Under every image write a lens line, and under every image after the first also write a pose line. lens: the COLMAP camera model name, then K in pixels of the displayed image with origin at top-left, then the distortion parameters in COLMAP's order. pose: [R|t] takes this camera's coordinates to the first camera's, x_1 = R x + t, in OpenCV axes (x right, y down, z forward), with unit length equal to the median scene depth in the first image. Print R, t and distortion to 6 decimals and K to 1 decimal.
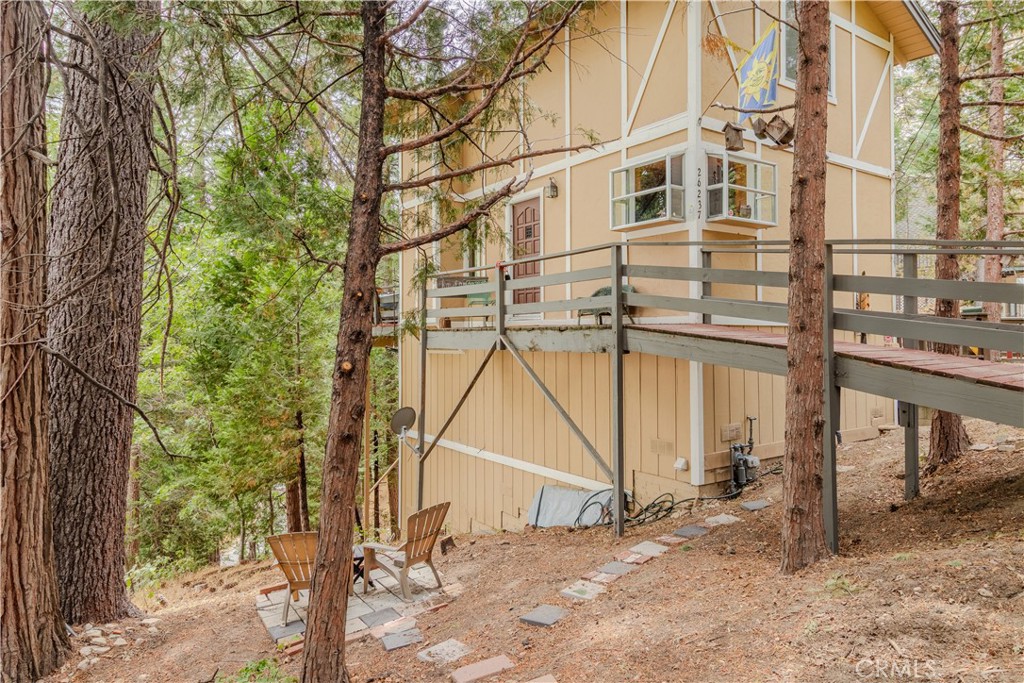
lens RADIAL K [[654.1, 0, 513.2], [0, 654.1, 335.7], [0, 0, 1]] dist [0.004542, 0.003663]
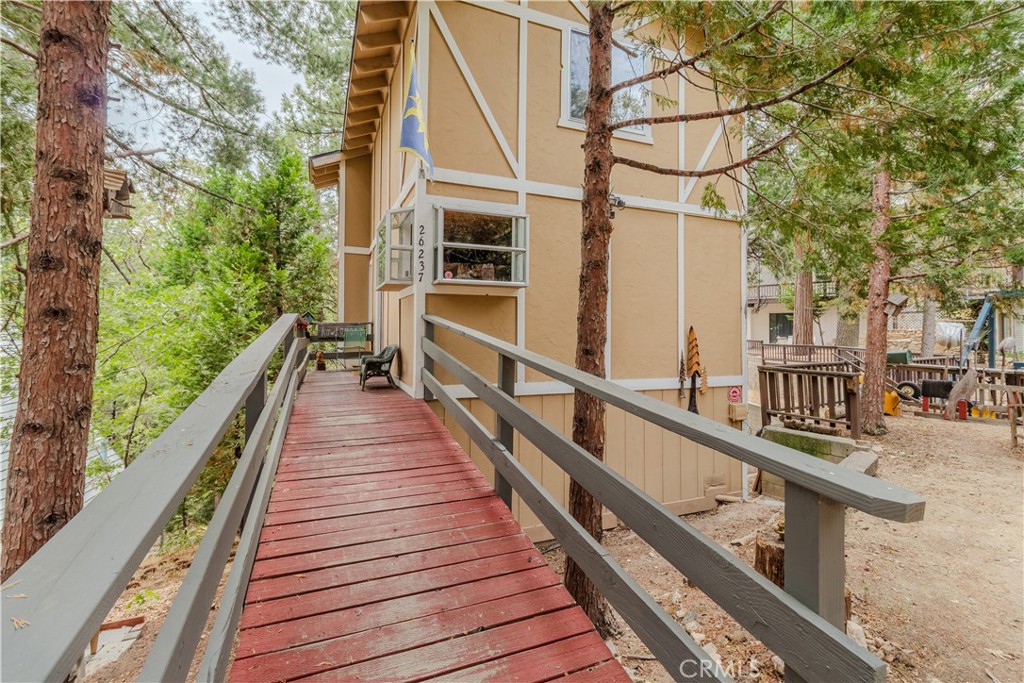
lens RADIAL K [[468.3, 0, 518.8], [0, 468.3, 329.2], [0, 0, 1]] dist [0.003369, 0.001578]
pose [[0.977553, 0.007905, -0.210544, 0.689926], [-0.010080, 0.999906, -0.009259, -0.134823], [0.210451, 0.011173, 0.977541, 0.500186]]
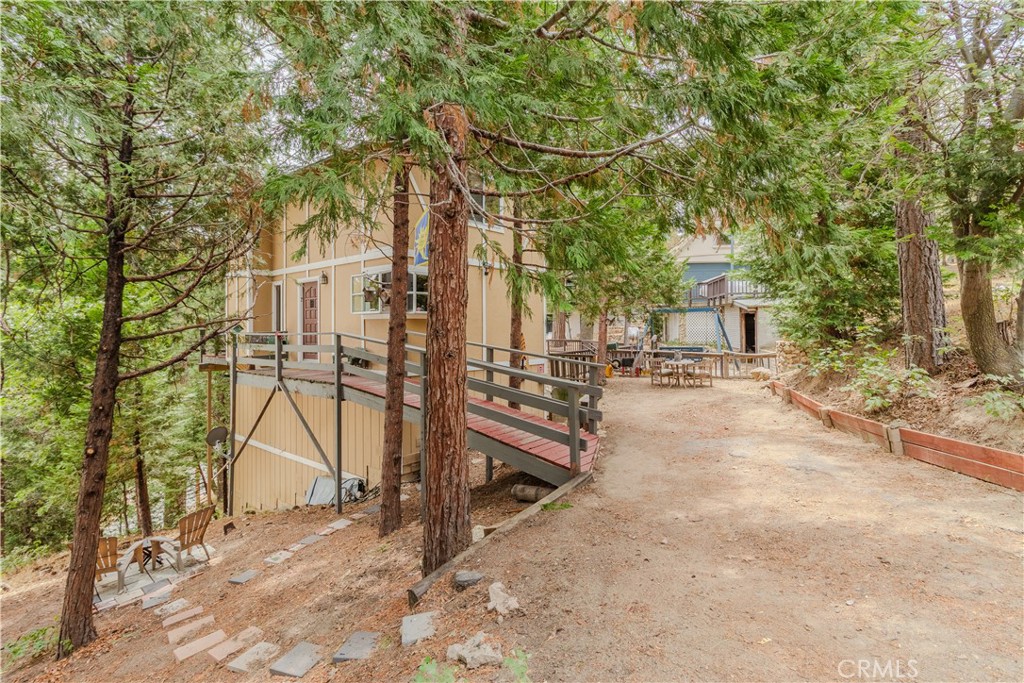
lens RADIAL K [[491.6, 0, 514.3], [0, 491.6, 333.3], [0, 0, 1]] dist [-0.002270, -0.001266]
pose [[0.965705, -0.005087, 0.259593, 0.300099], [0.003272, 0.999967, 0.007422, -0.166393], [-0.259622, -0.006318, 0.965690, -0.322494]]
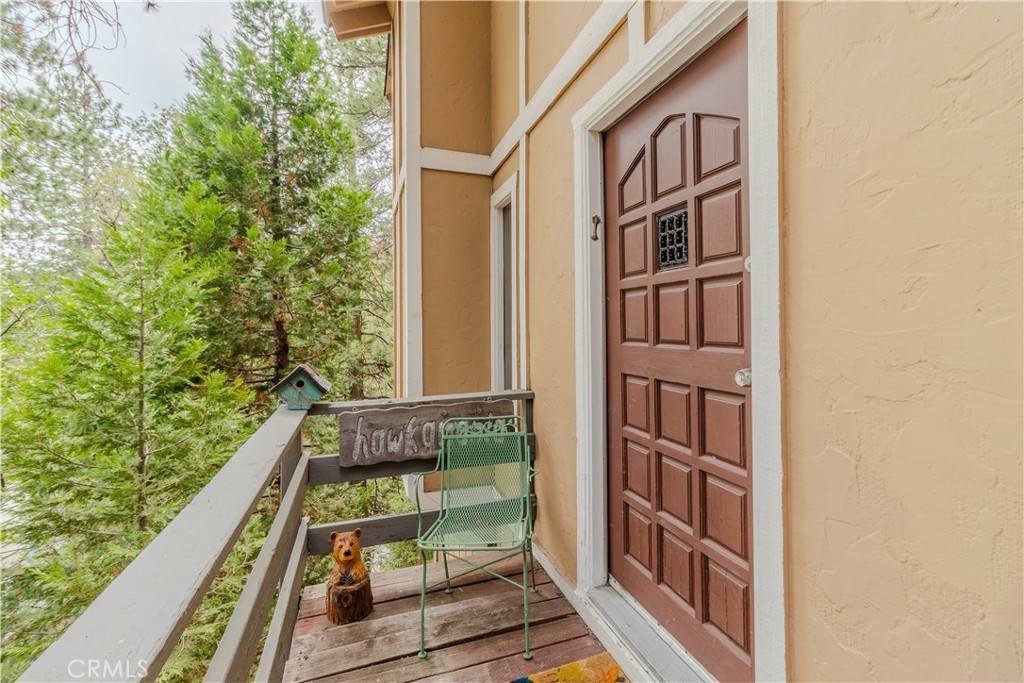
lens RADIAL K [[468.3, 0, 514.7], [0, 468.3, 334.7], [0, 0, 1]] dist [0.003369, 0.001578]
pose [[0.957594, 0.005583, -0.288066, 0.033058], [-0.002677, 0.999941, 0.010482, -0.220053], [0.288108, -0.009266, 0.957553, 1.439912]]
